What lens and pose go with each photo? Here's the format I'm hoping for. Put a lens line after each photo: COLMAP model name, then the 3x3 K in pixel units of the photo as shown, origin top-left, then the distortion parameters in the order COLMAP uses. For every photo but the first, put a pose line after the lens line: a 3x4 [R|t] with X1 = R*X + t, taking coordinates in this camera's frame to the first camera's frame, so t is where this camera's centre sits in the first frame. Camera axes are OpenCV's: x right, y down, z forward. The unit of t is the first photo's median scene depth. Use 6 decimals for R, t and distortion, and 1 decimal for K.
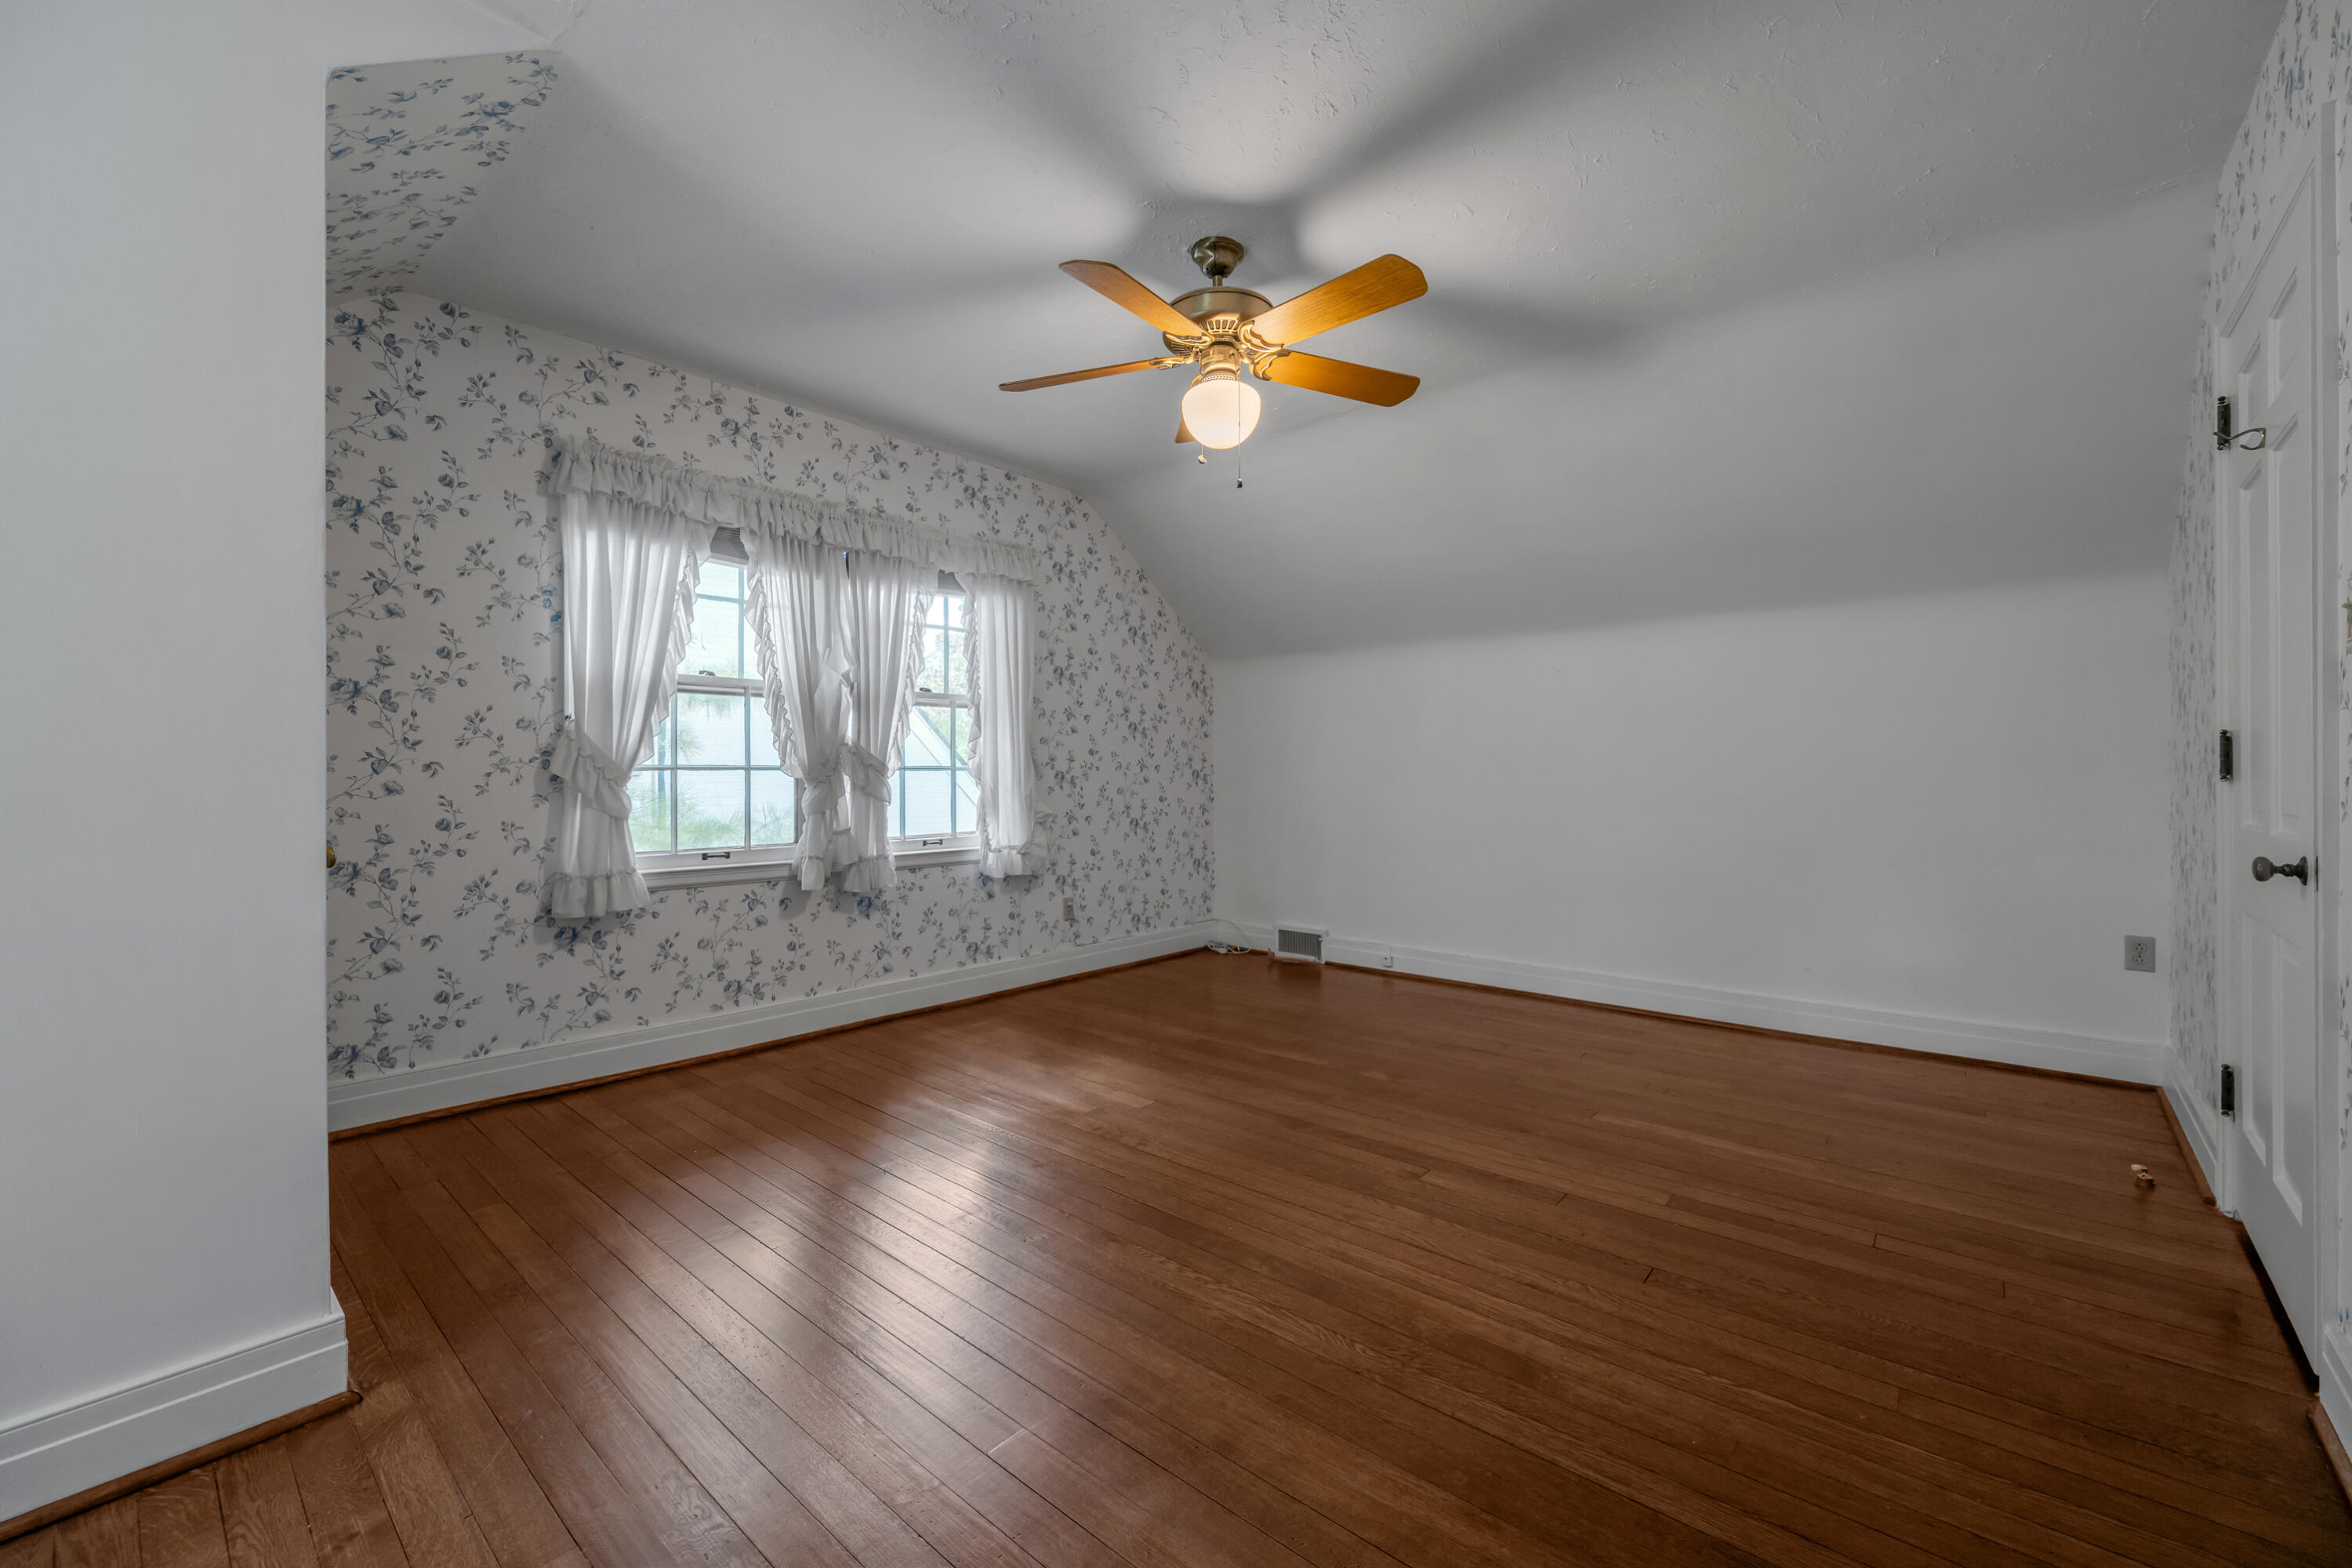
lens RADIAL K [[942.4, 0, 1175.9], [0, 942.4, 771.8], [0, 0, 1]] dist [-0.003946, -0.000421]
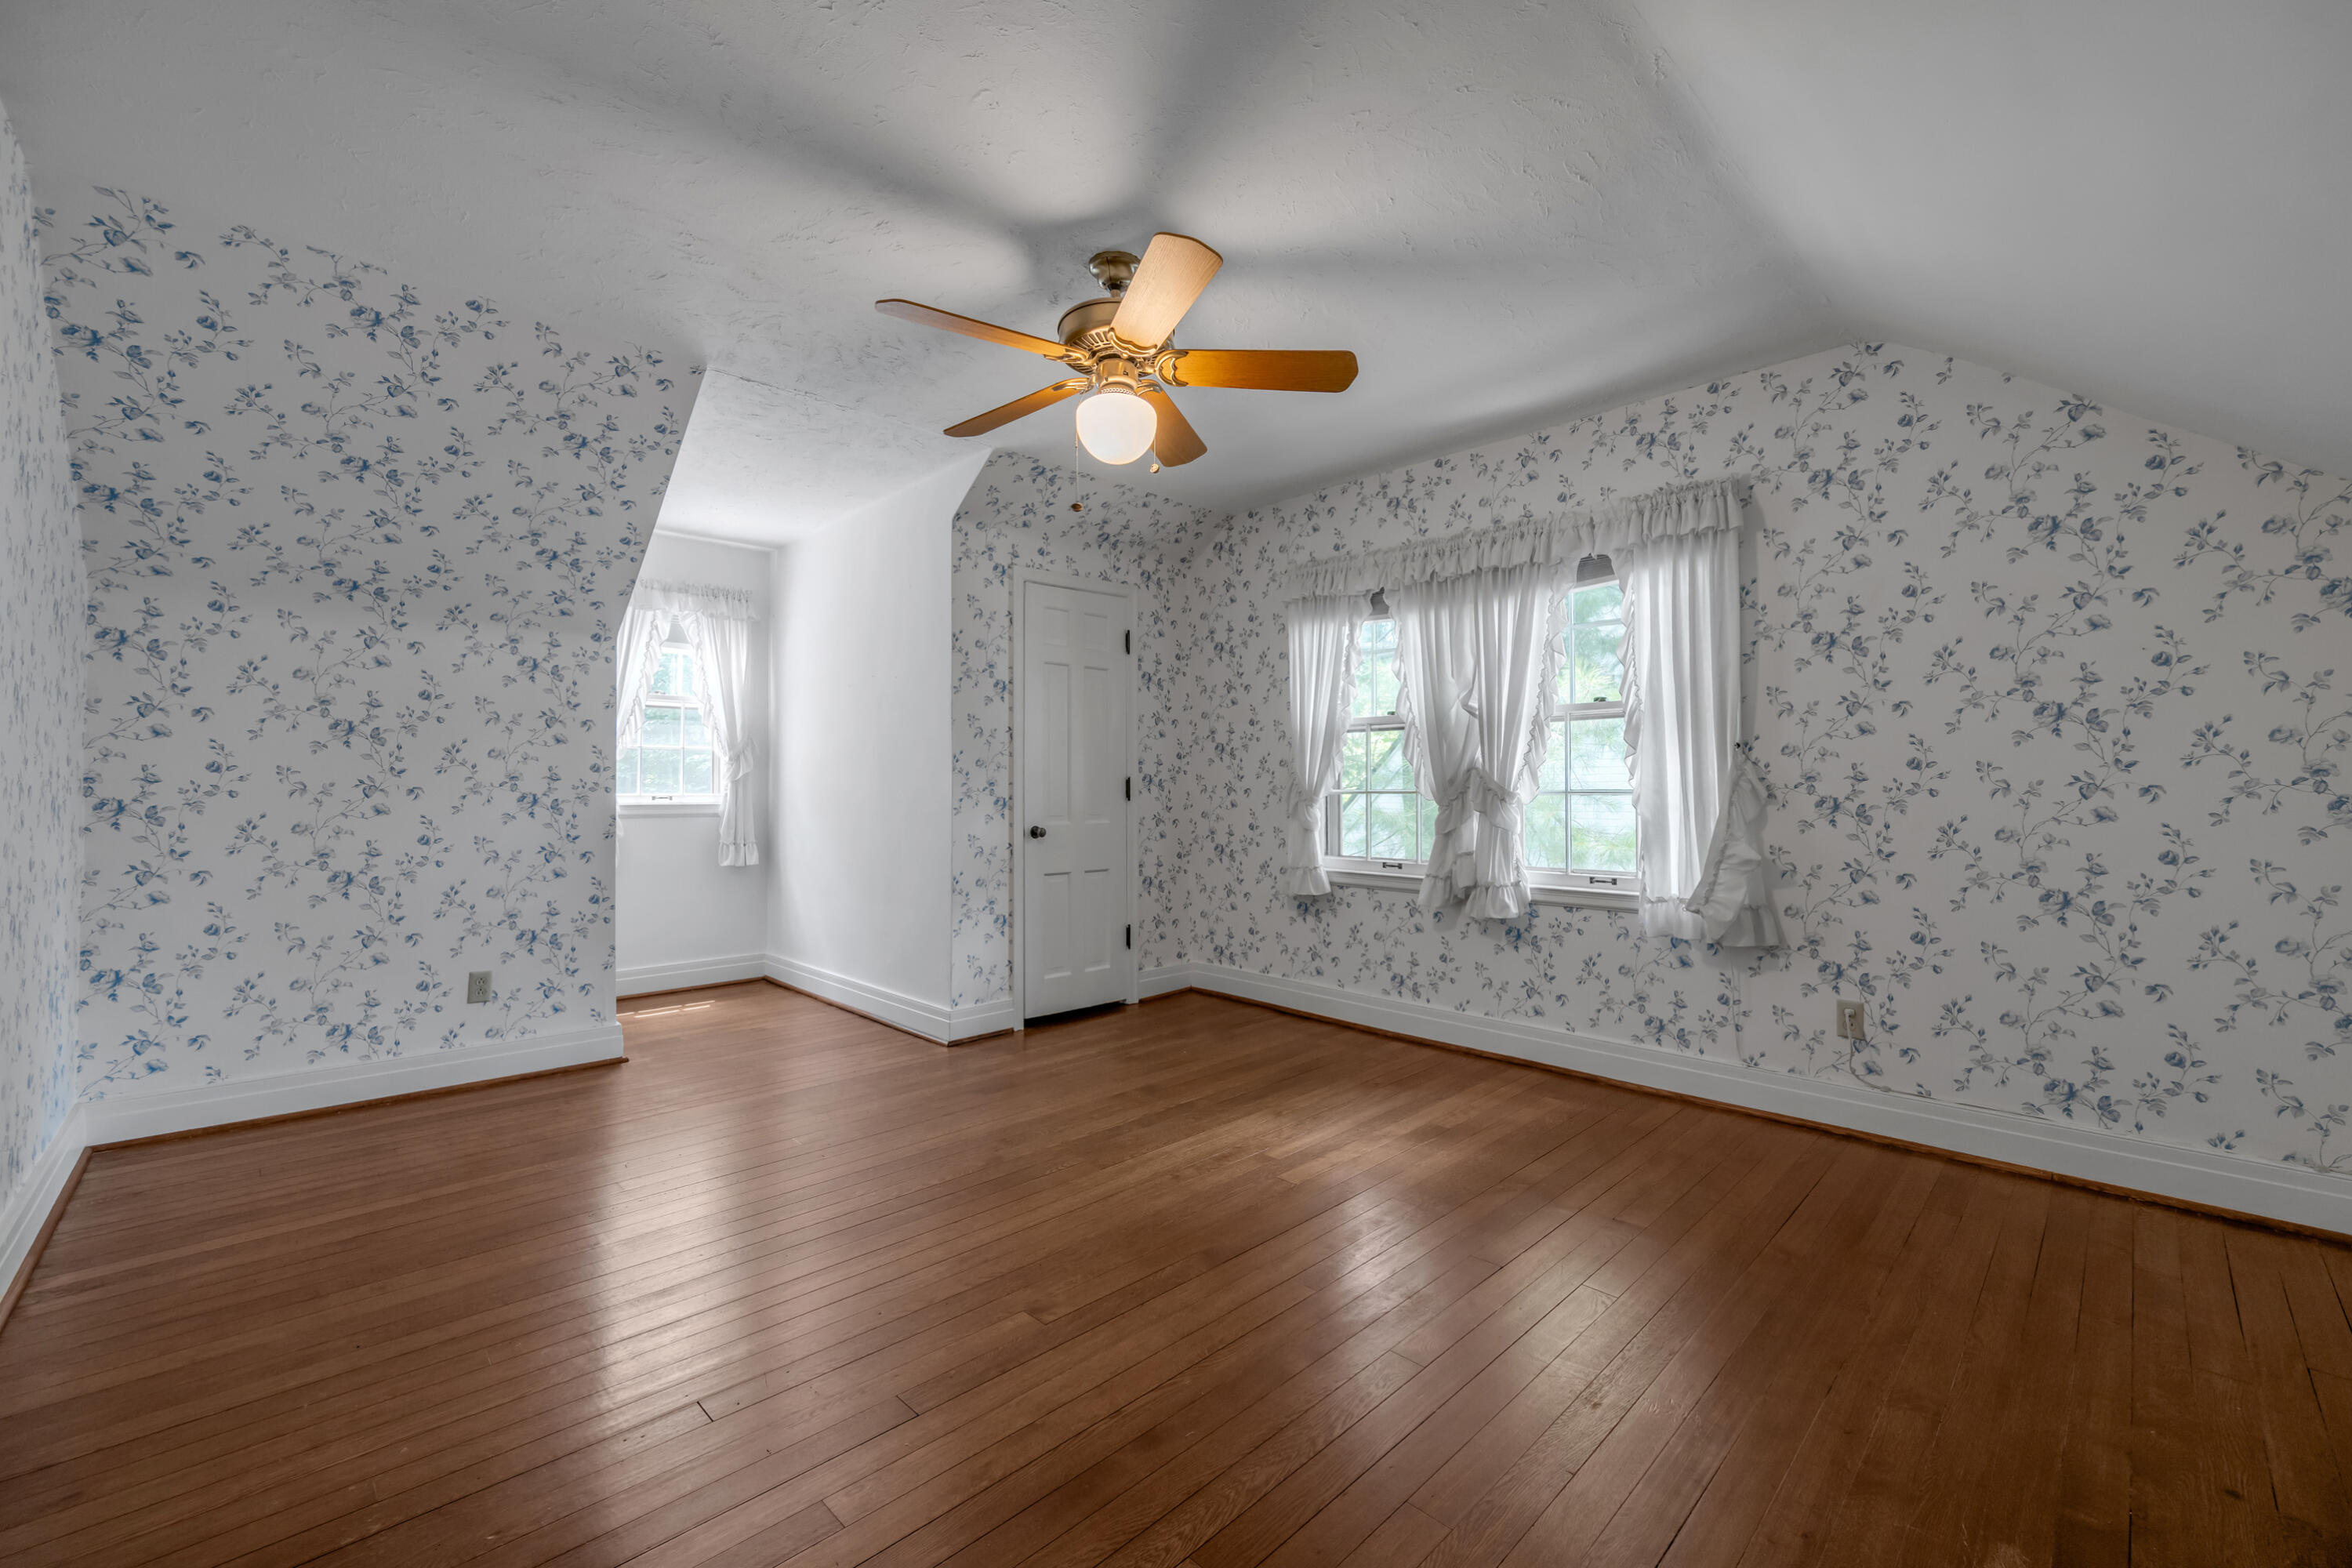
lens RADIAL K [[942.4, 0, 1174.3], [0, 942.4, 778.5], [0, 0, 1]] dist [-0.003946, -0.000421]
pose [[-0.078609, -0.017713, -0.996748, 0.644783], [-0.006549, 0.999830, -0.017252, 0.001458], [0.996884, 0.005172, -0.078712, 0.729961]]
